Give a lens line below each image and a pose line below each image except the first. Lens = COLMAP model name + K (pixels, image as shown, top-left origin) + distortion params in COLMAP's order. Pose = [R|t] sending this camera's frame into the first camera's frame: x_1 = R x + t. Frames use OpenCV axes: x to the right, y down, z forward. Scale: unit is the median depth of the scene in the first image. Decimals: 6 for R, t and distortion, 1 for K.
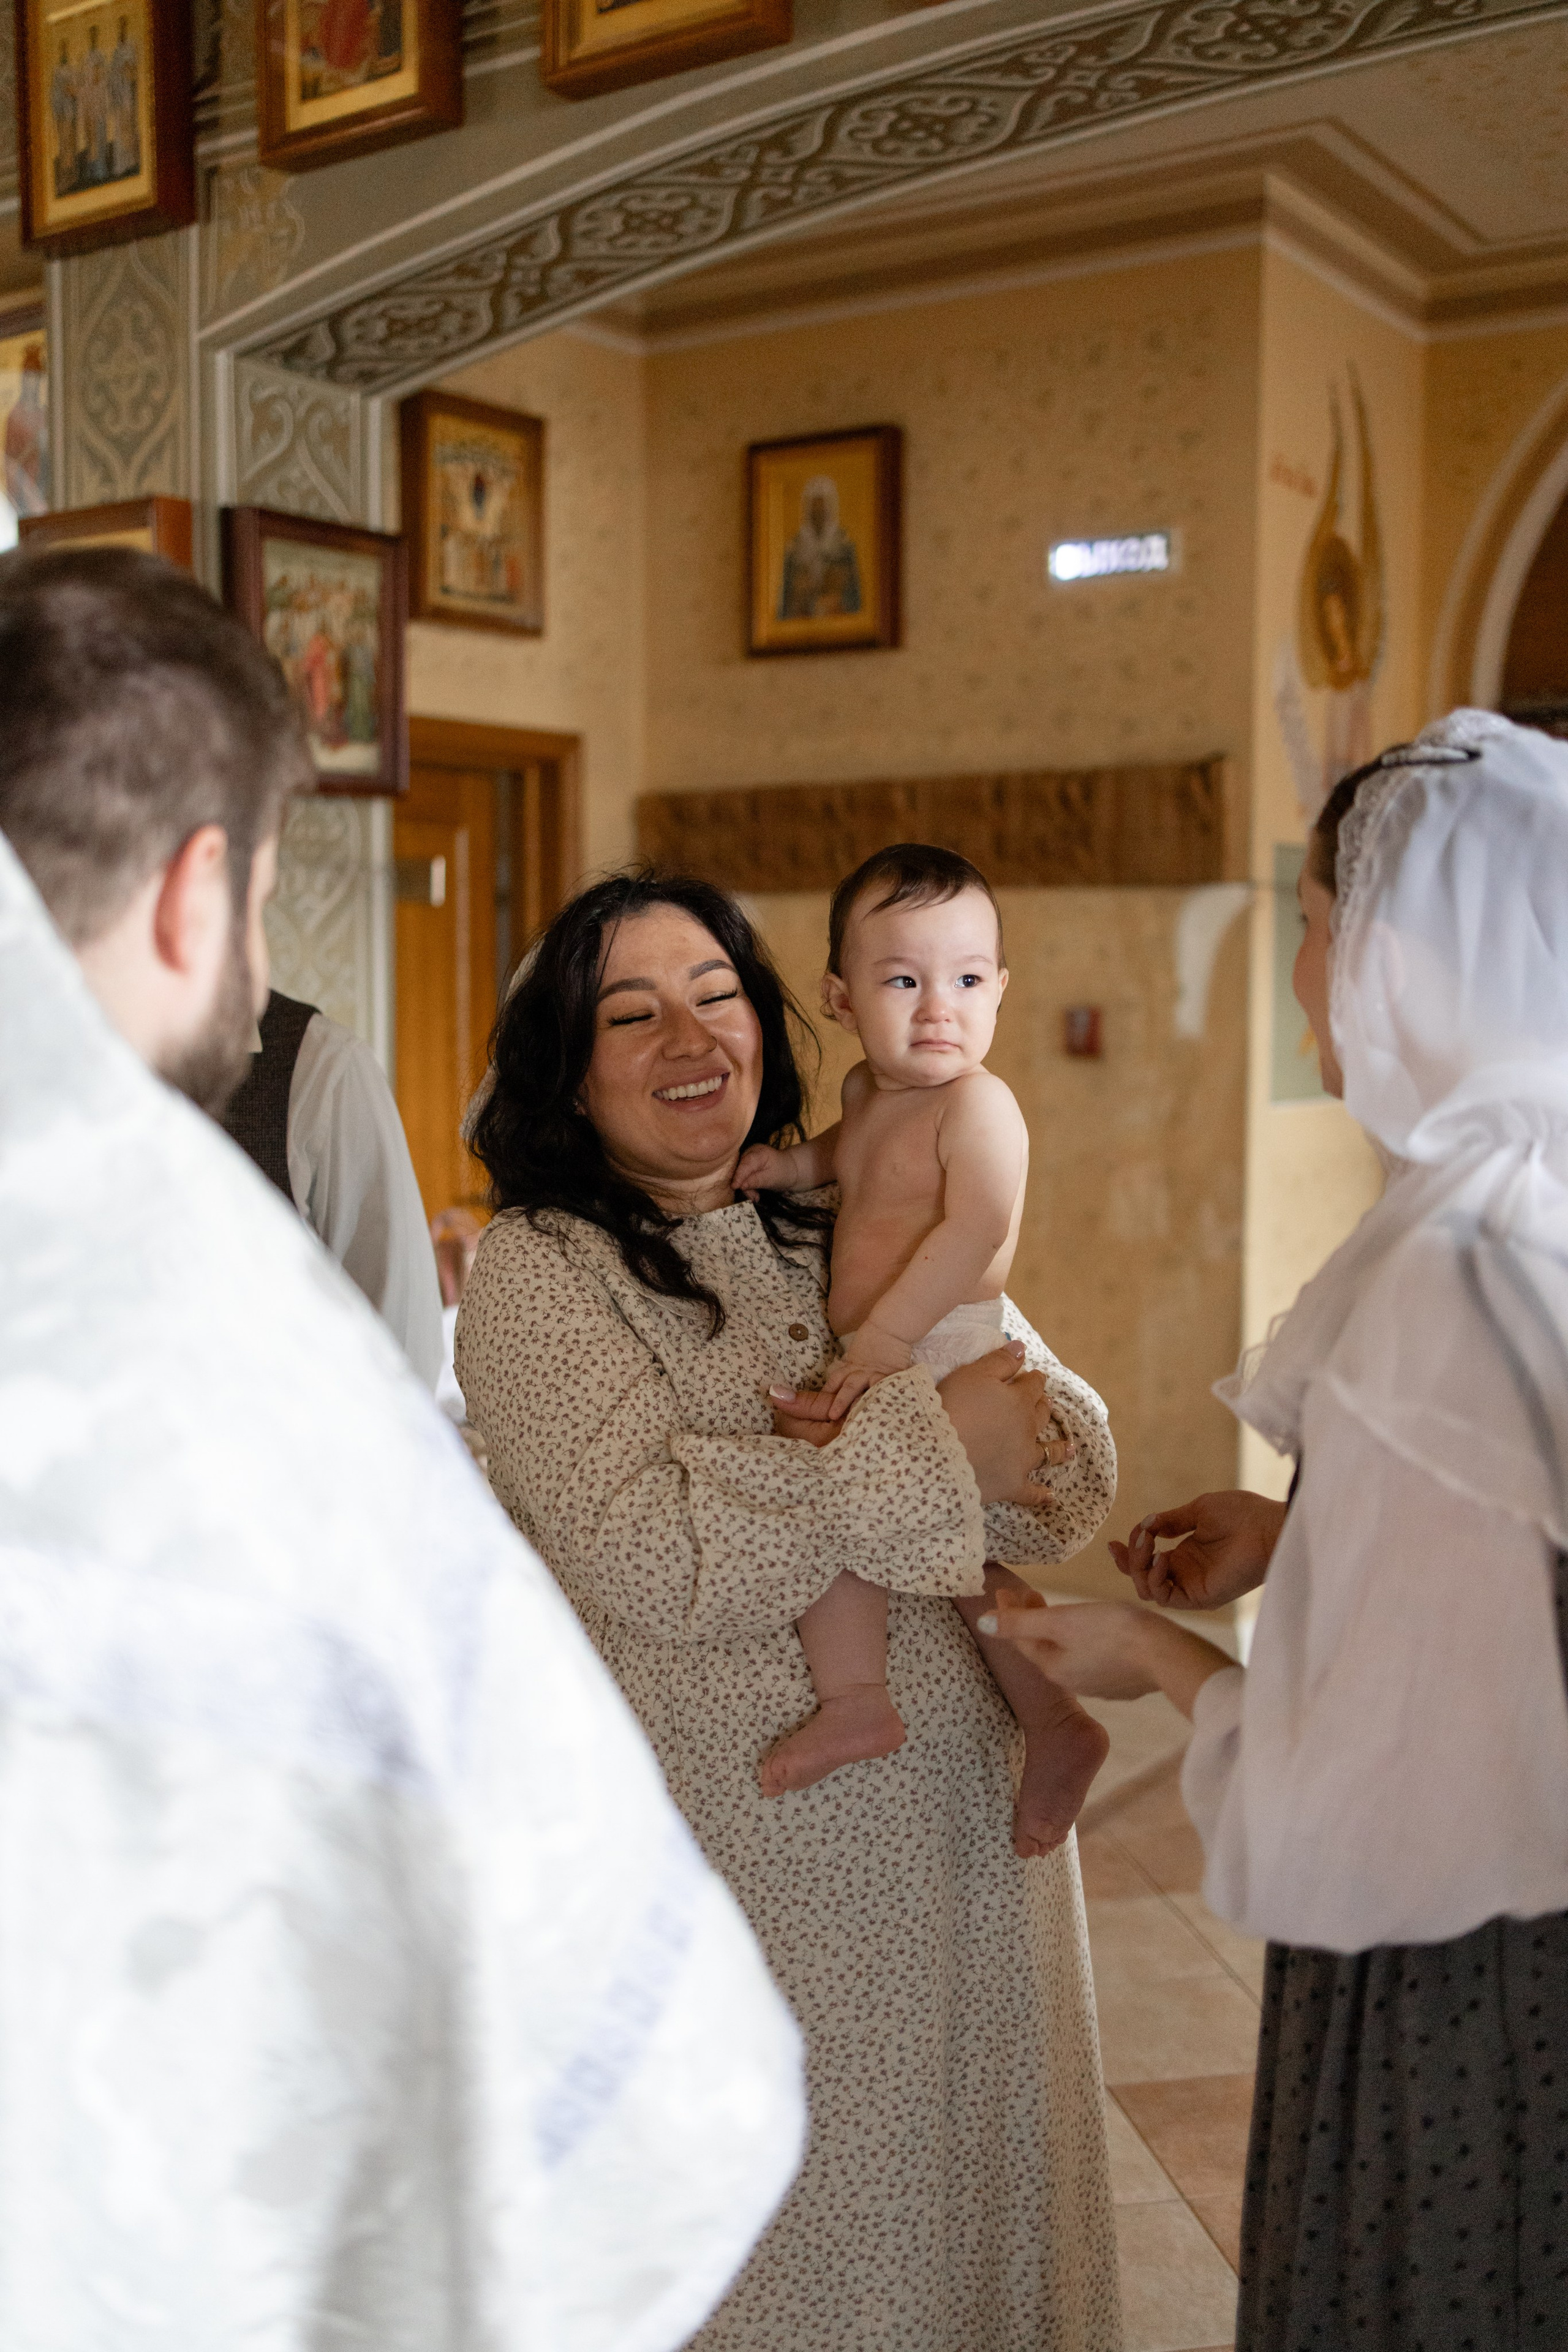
lens RADIAL K [[2329.7, 0, 747.9], [0, 2329.7, 1135.6], [0, 0, 1]] dist [-0.033731, 0.000000]
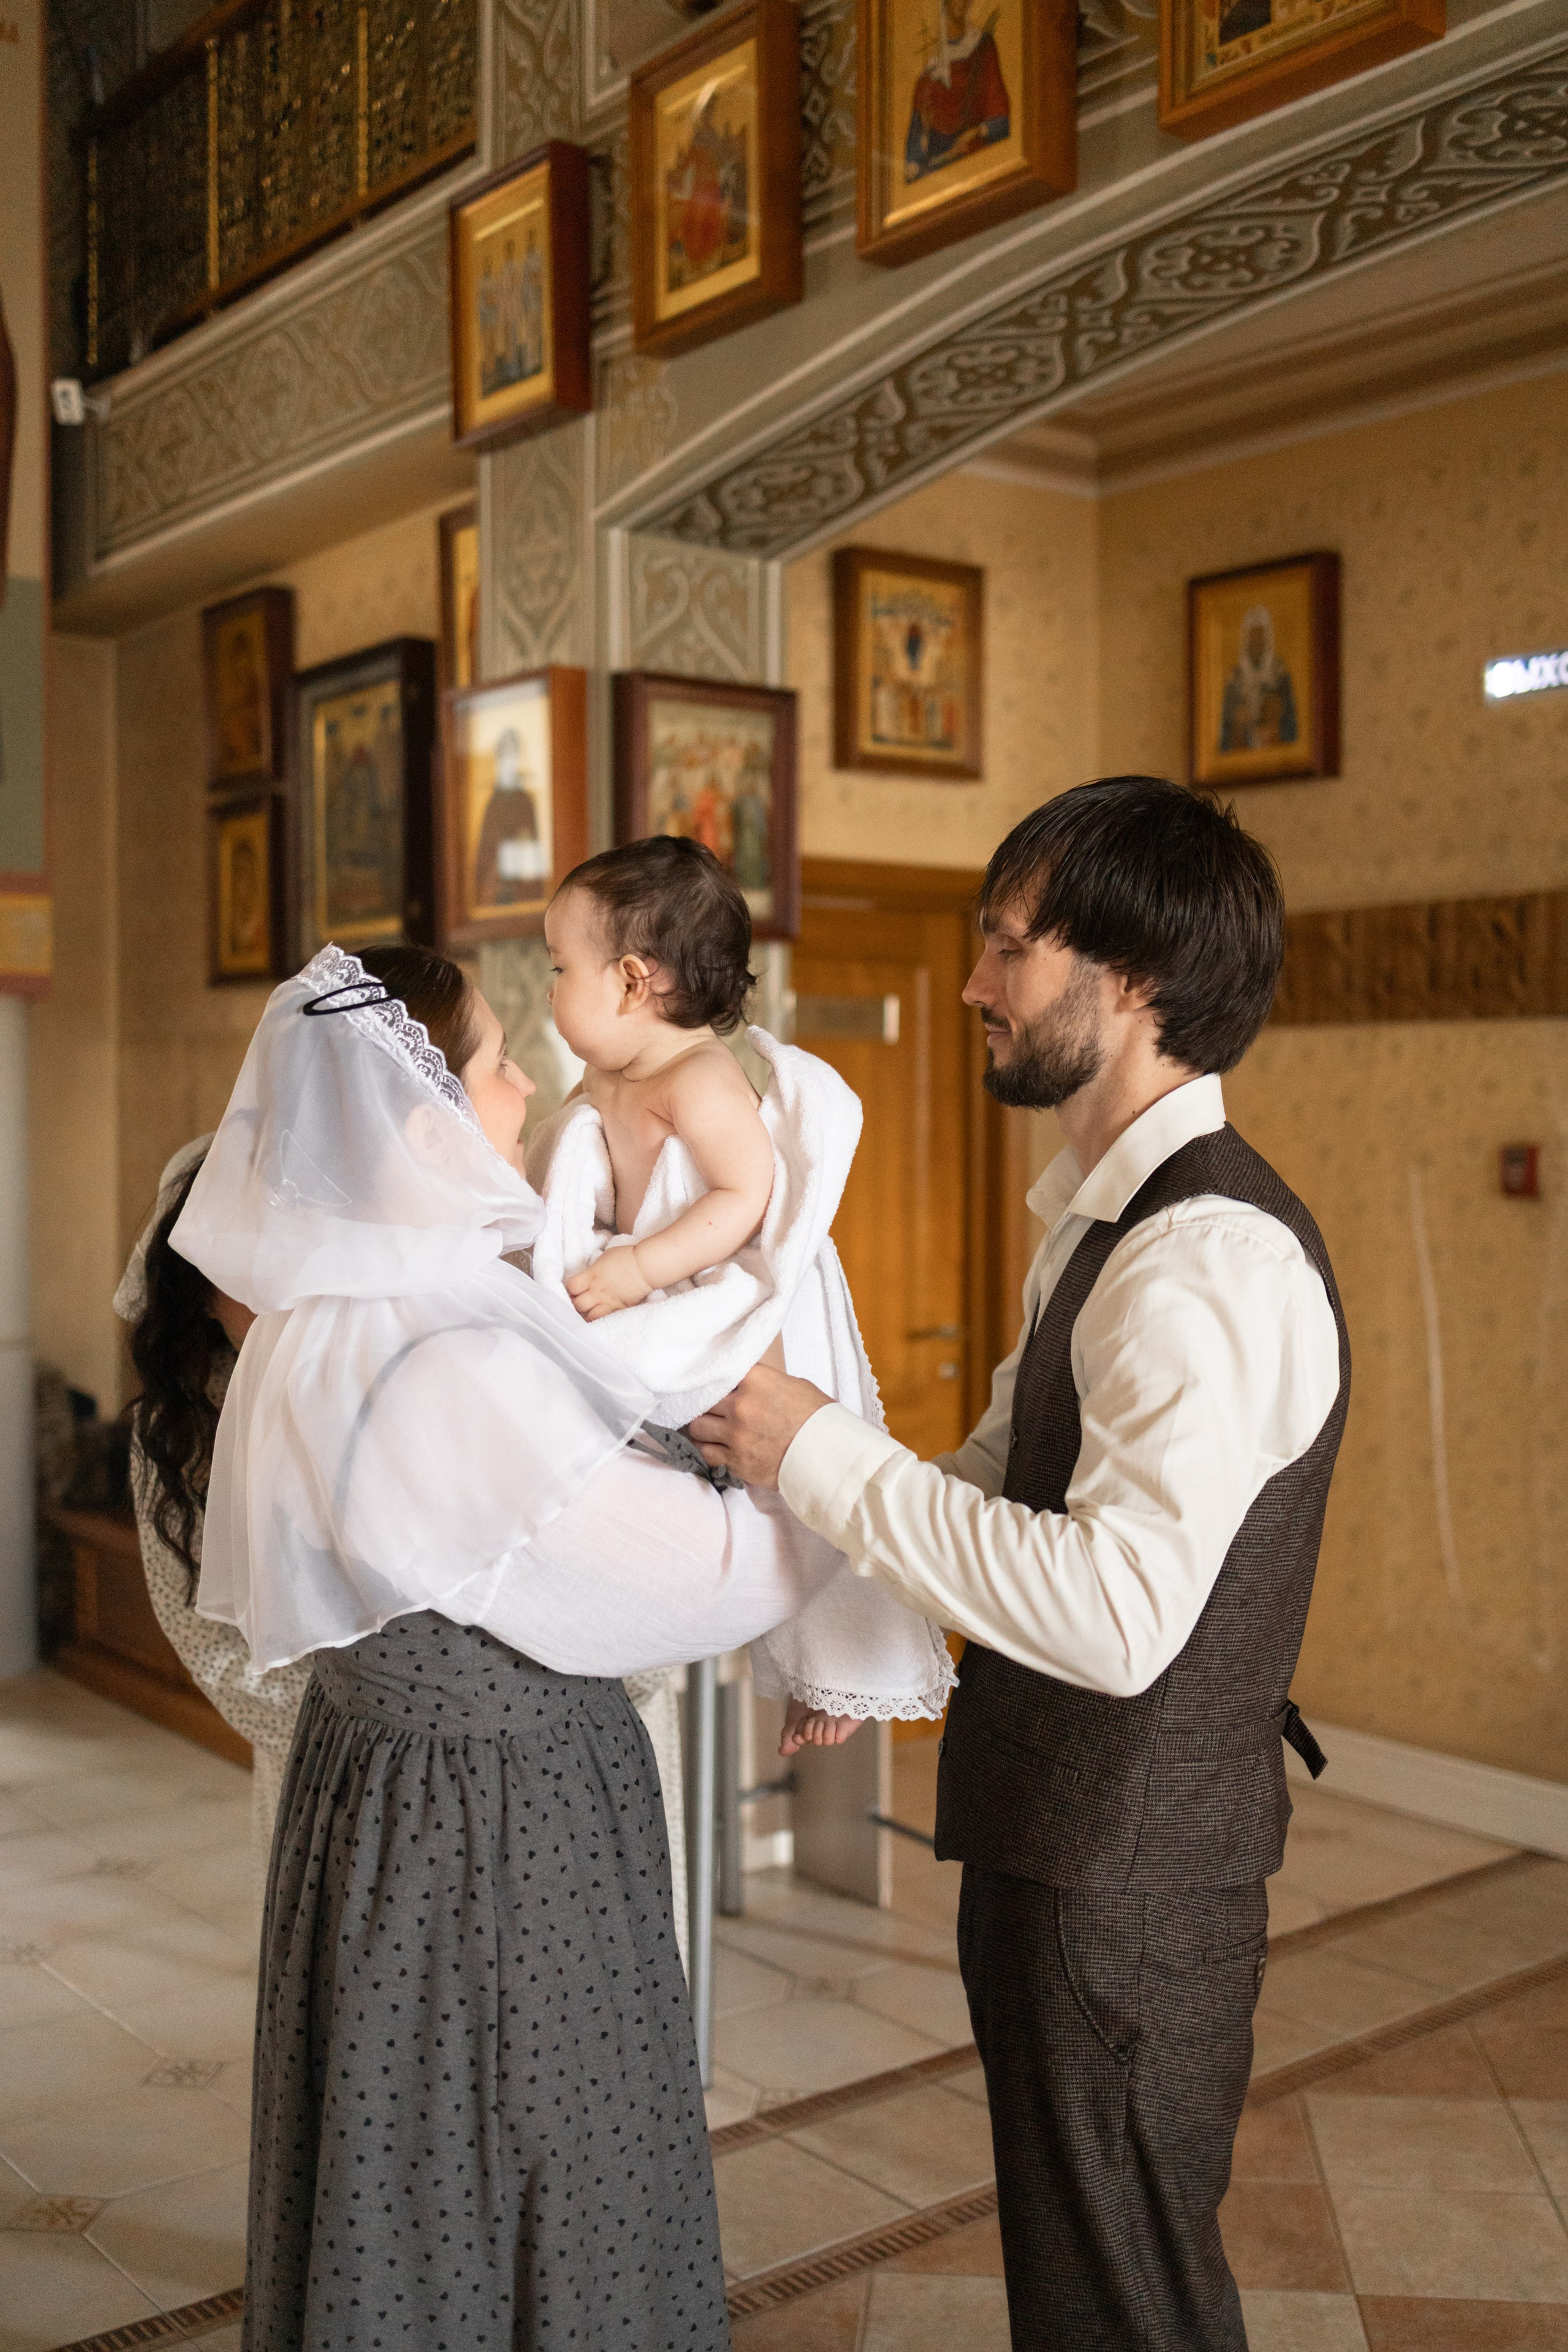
lens RADIAL K [[2329.7, 0, 751.6], [0, 2329.7, 1178.4], [0, 0, 1]] dist [-0.033731, 0.000000]
pose [[0.957850, 0.005645, -0.287215, 0.133541], [-0.017435, 0.999106, -0.038508, 0.000893], [0.286741, 0.041893, 0.957092, 0.004769]]
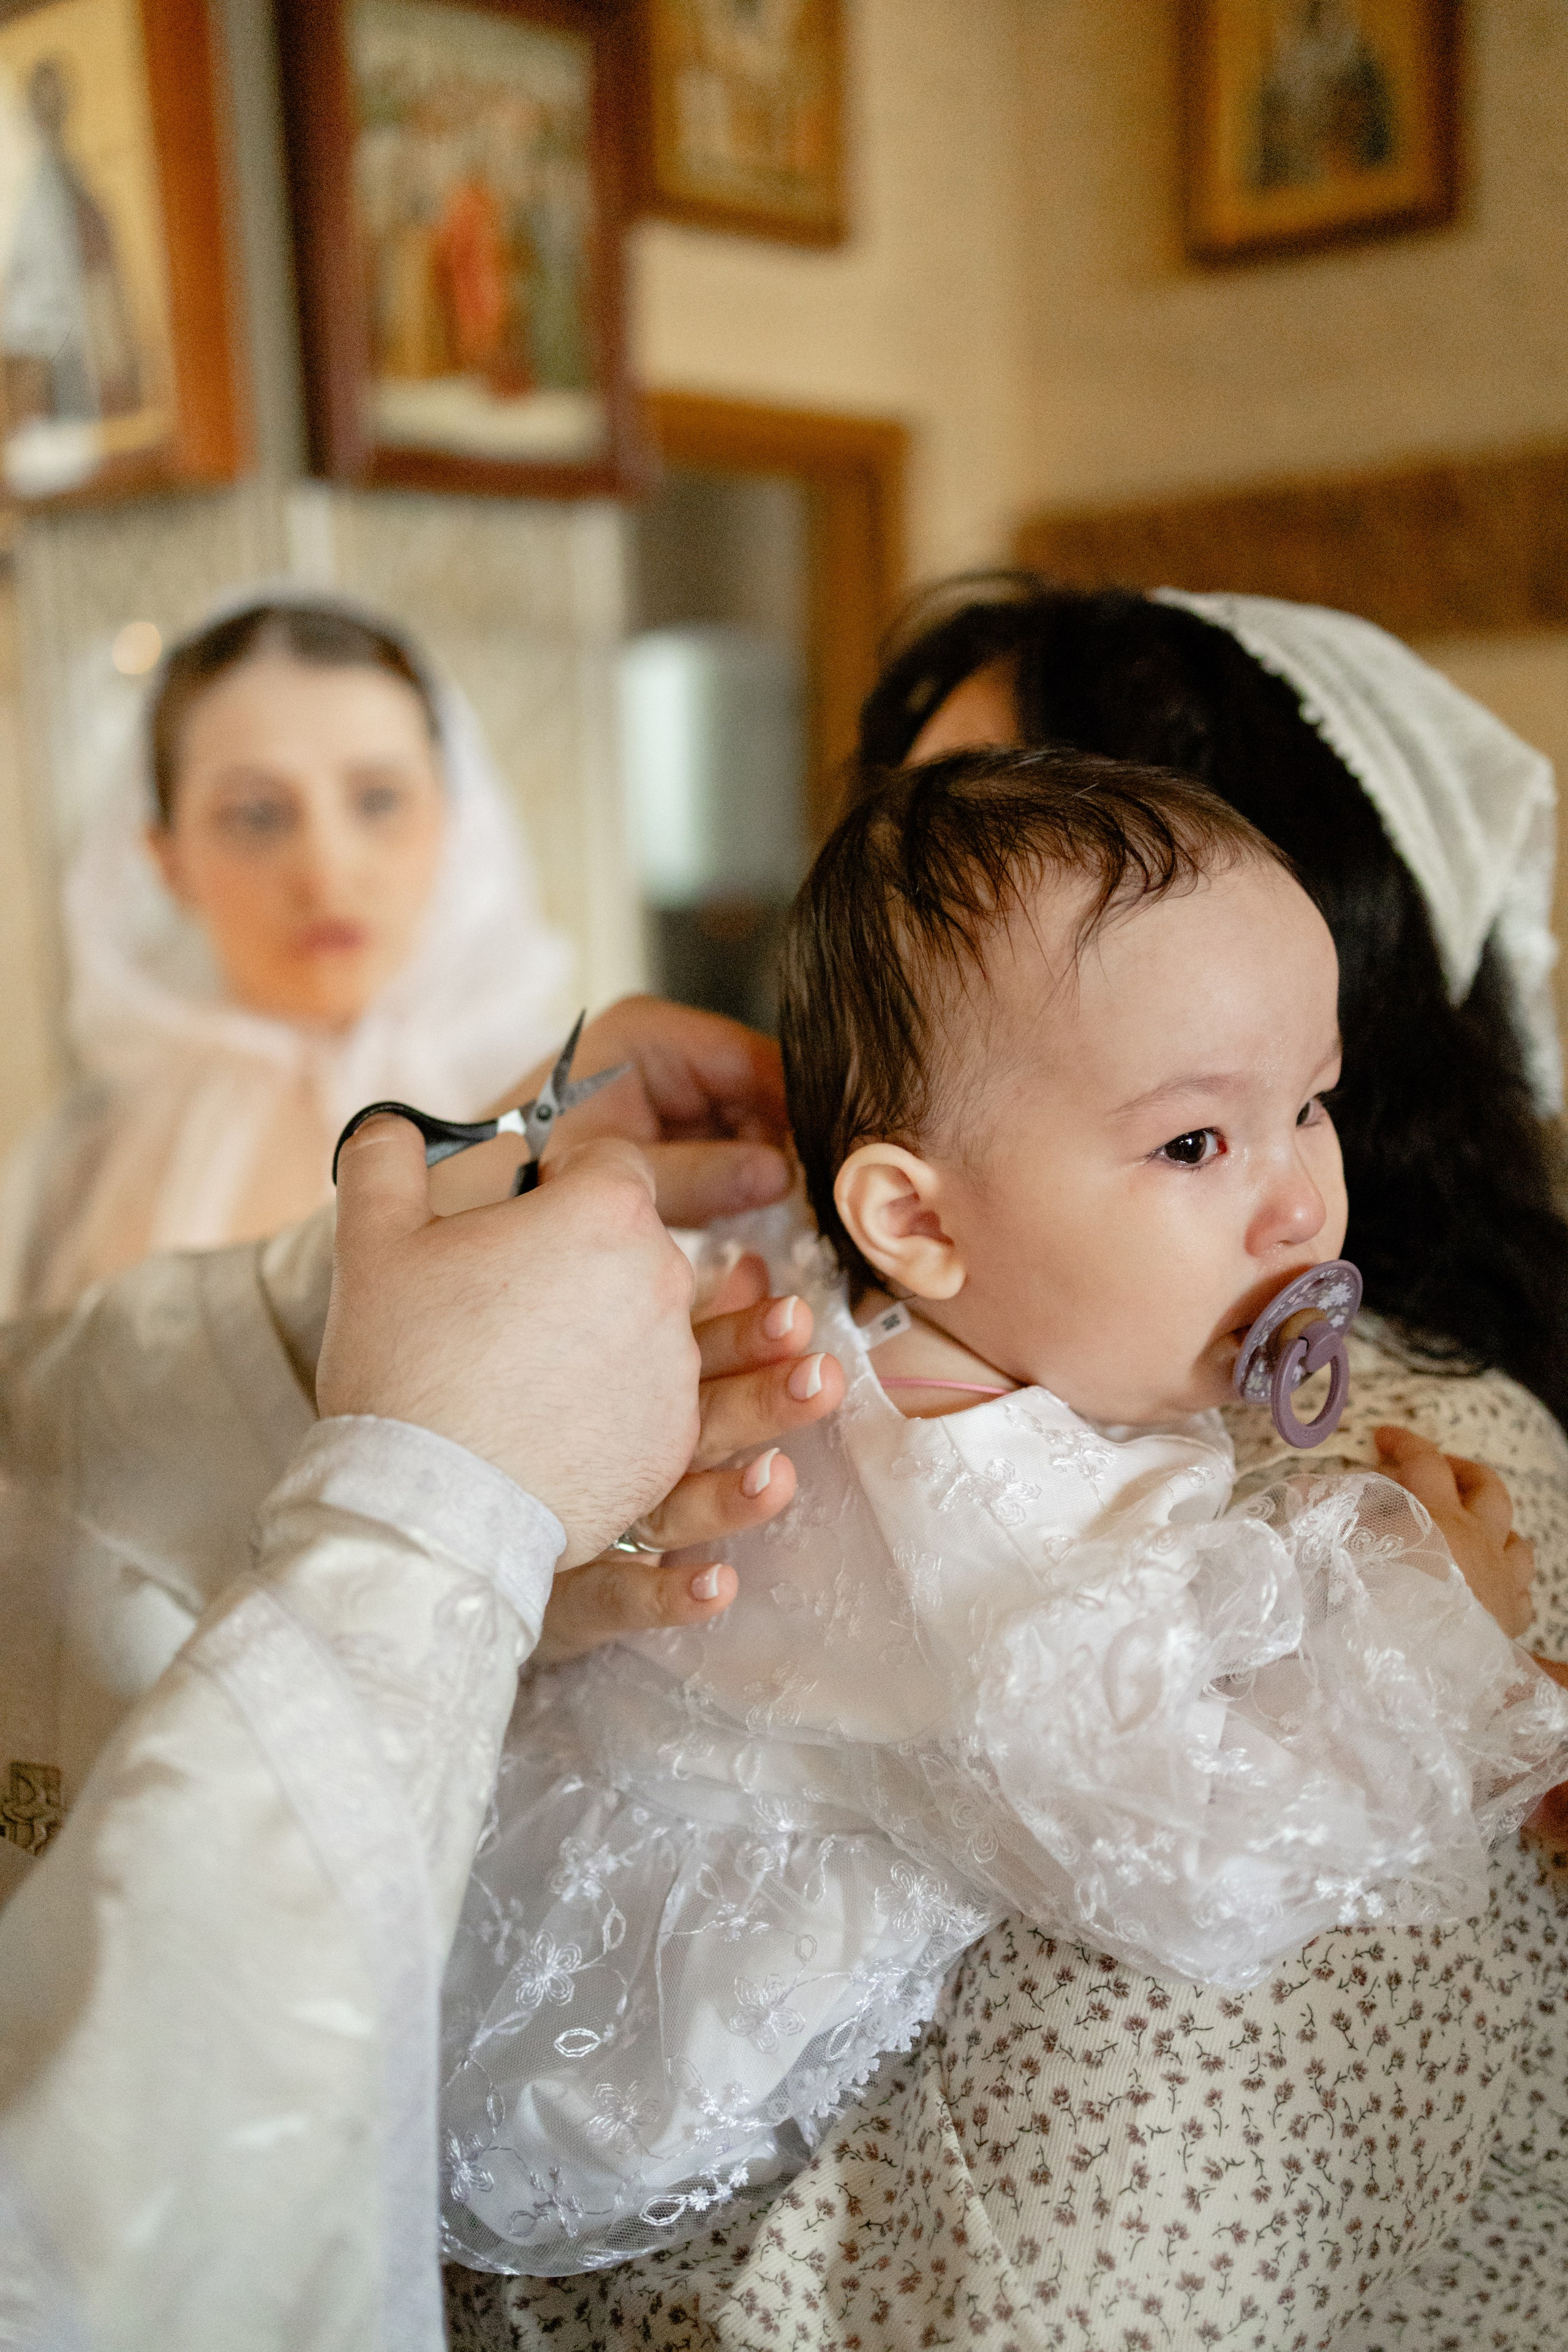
lens RADIAL K [[2283.0, 0, 785.9], [0, 2283.0, 1178.7], [0, 0, 1]] dist [0.000106, 0.000000]
pose [[0.994002, -0.011105, -0.108799, -0.056061], [0.023575, 0.993200, 0.114008, -0.044615], [0.106793, -0.115889, 0.987504, 0.448639]]
